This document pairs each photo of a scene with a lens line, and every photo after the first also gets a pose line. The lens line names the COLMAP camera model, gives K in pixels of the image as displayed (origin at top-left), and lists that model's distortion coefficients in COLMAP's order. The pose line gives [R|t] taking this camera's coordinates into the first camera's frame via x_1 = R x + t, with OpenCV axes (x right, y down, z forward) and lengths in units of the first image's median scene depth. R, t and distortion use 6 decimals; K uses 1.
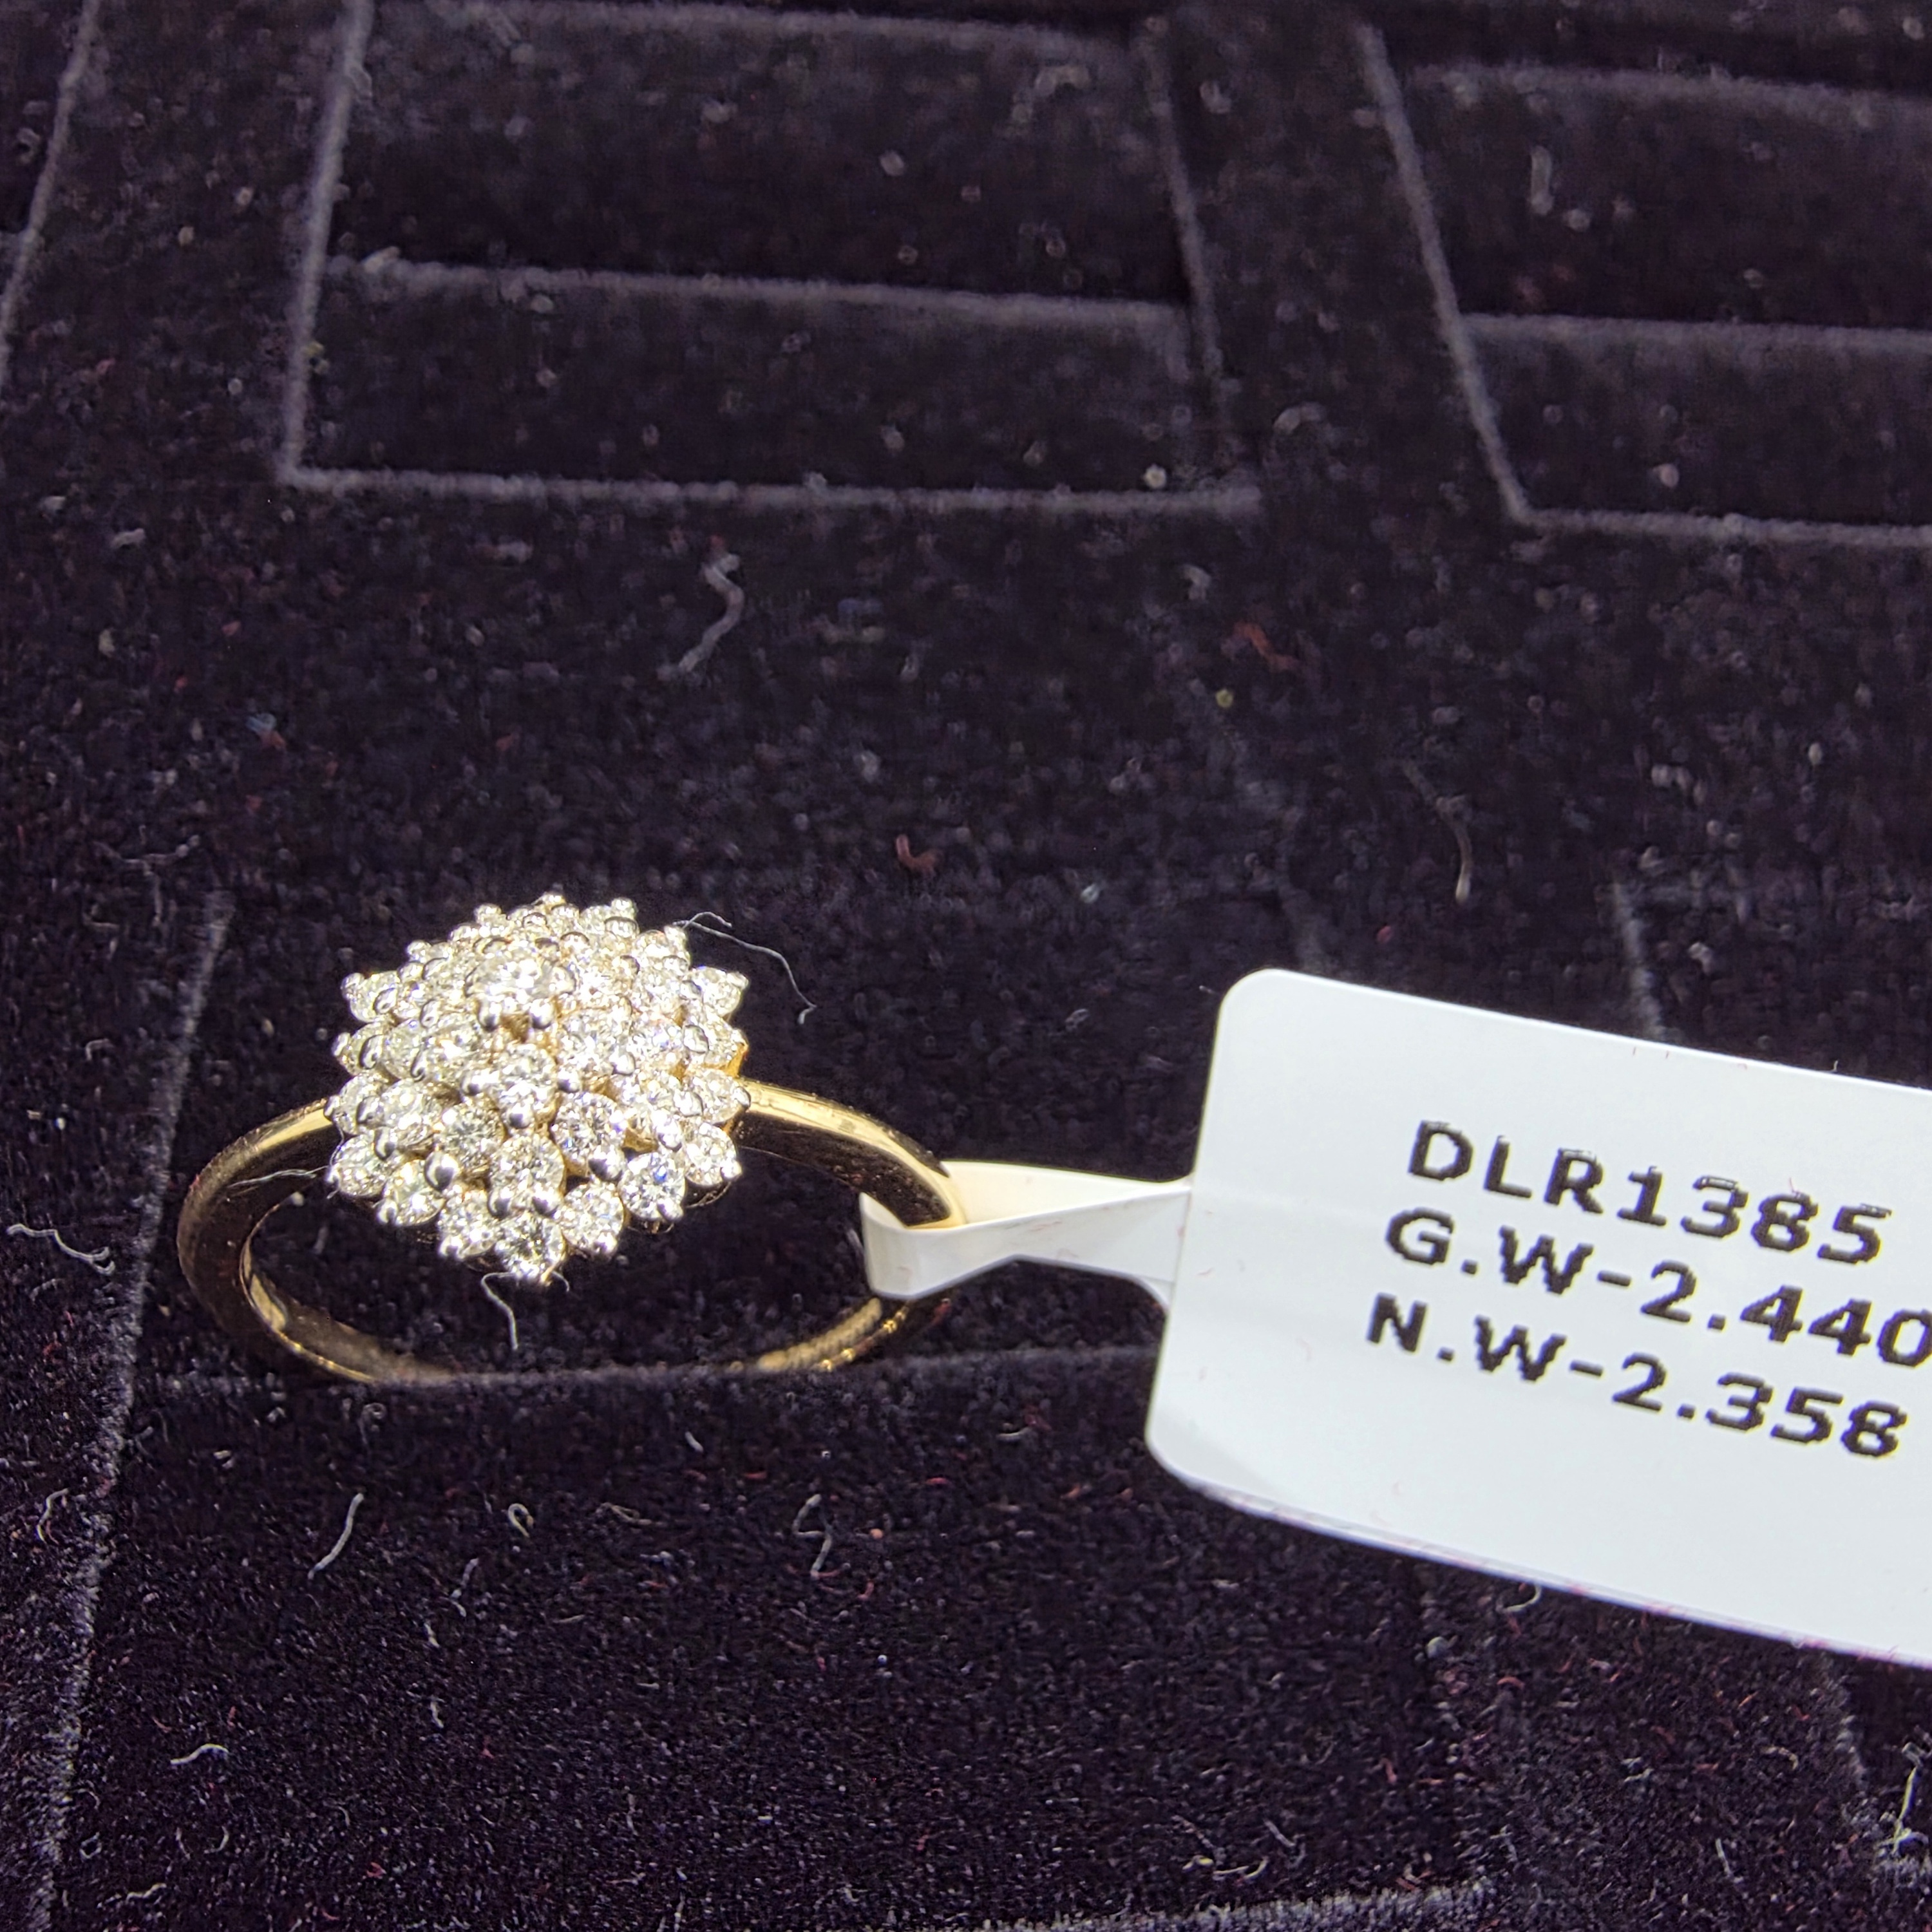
lens RADIAL K [[1822.3, 0, 955.7], [0, 1822.3, 966.6], [0, 0, 1]] dist [0.014460, 0.000000]
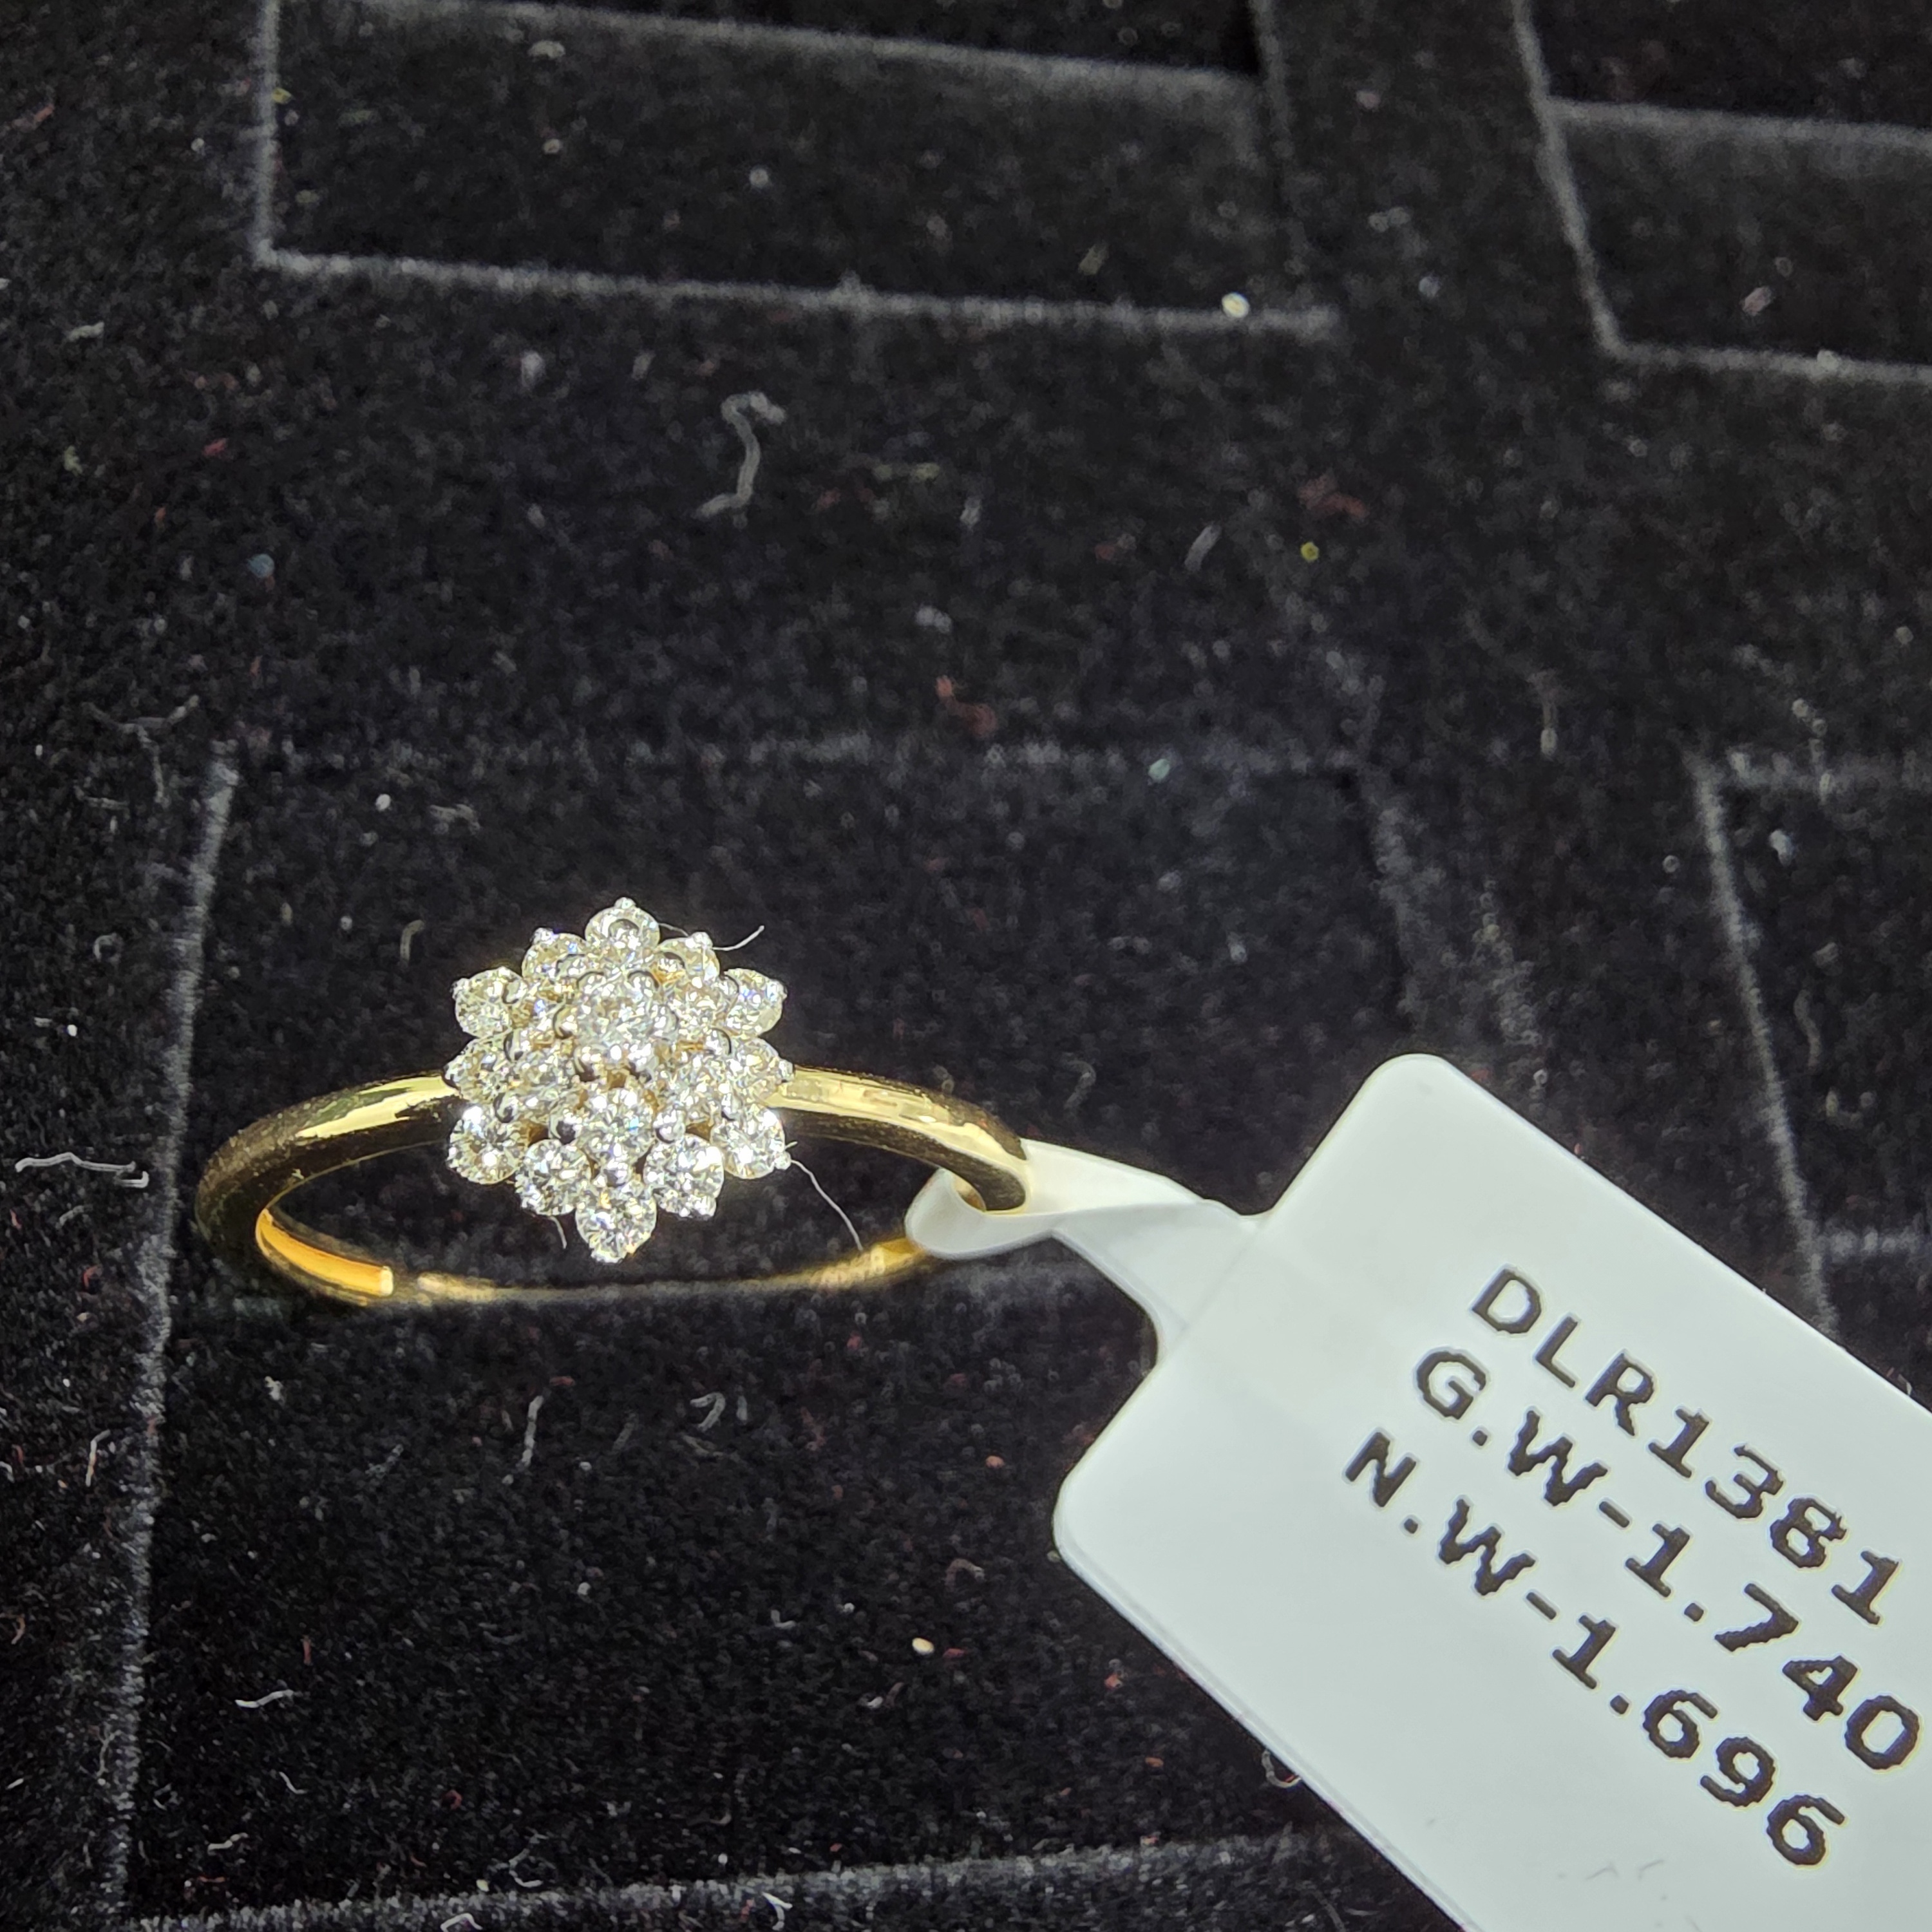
lens RADIAL K [[1822.3, 0, 962.0], [0, 1822.3, 962.4], [0, 0, 1]] dist [0.014460, 0.000000]
pose [[0.997723, 0.017701, 0.065080, -0.086019], [-0.027675, 0.987414, 0.155719, -0.084111], [-0.061504, -0.157165, 0.985655, 0.061897]]
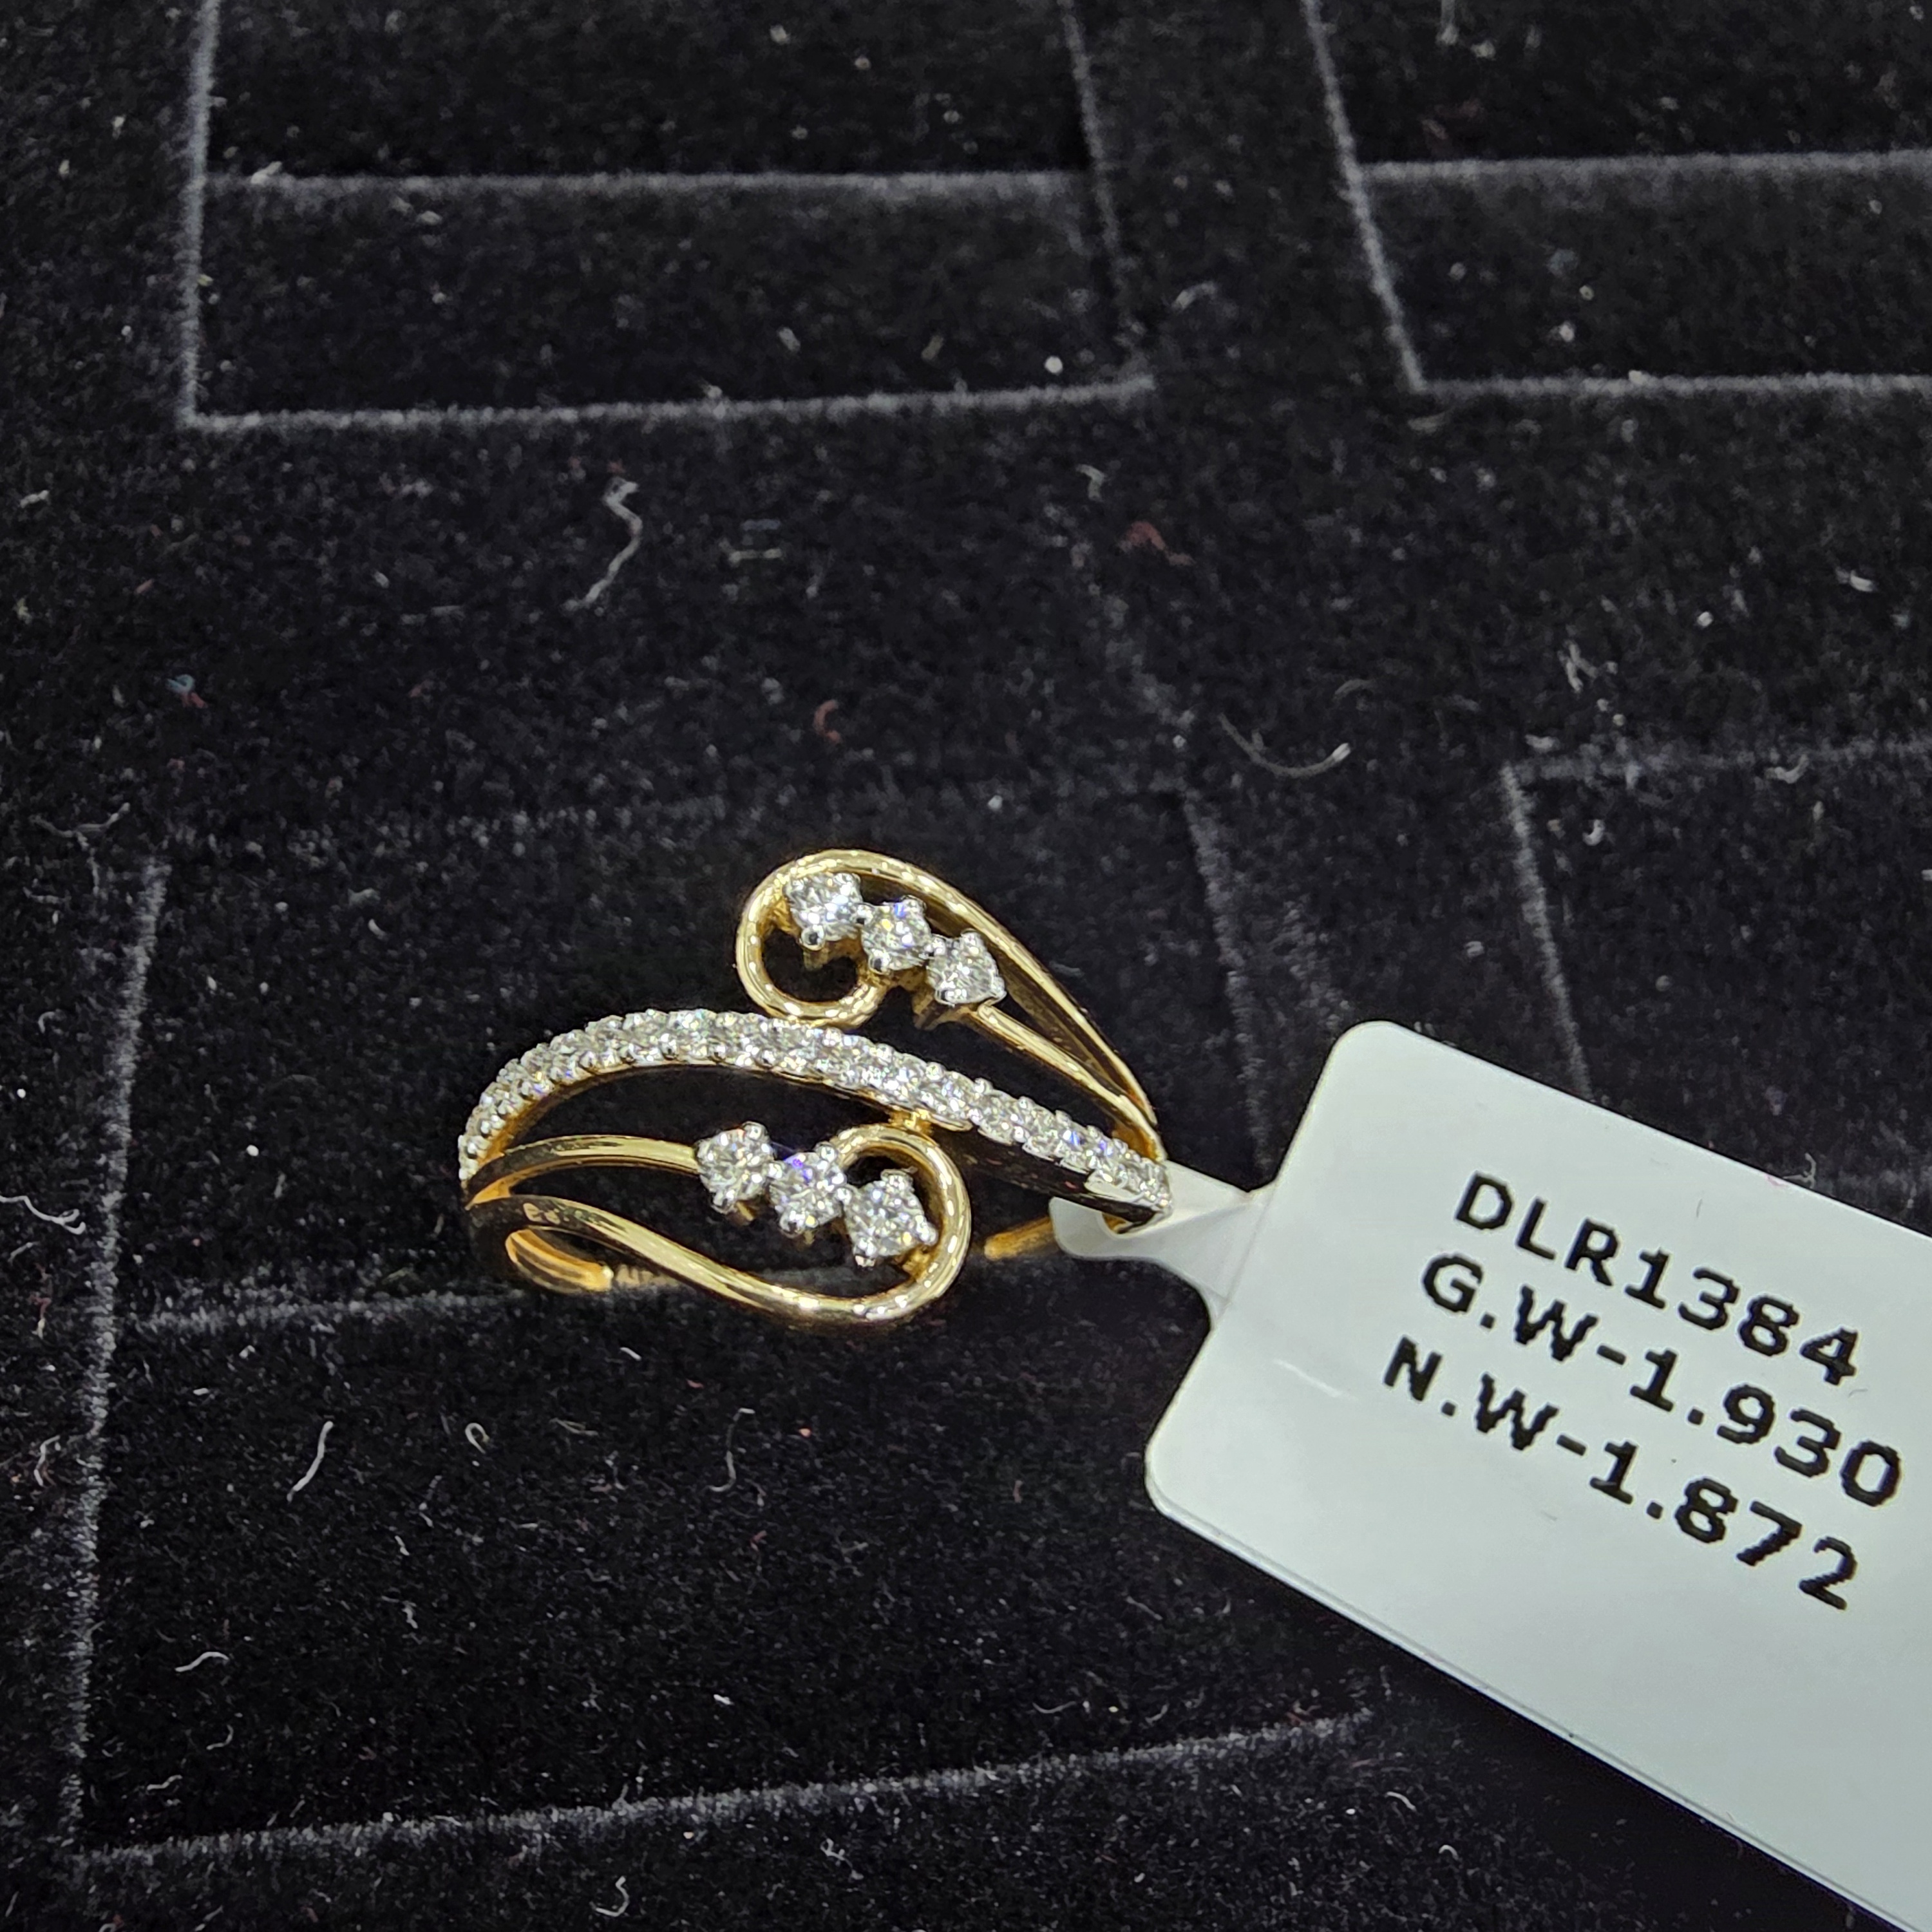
lens RADIAL K [[1822.3, 0, 952.7], [0, 1822.3, 968.1], [0, 0, 1]] dist [0.014460, 0.000000]
pose [[0.998696, -0.049896, -0.010810, 0.055236], [0.050820, 0.991801, 0.117254, -0.069061], [0.004871, -0.117650, 0.993043, -0.038830]]
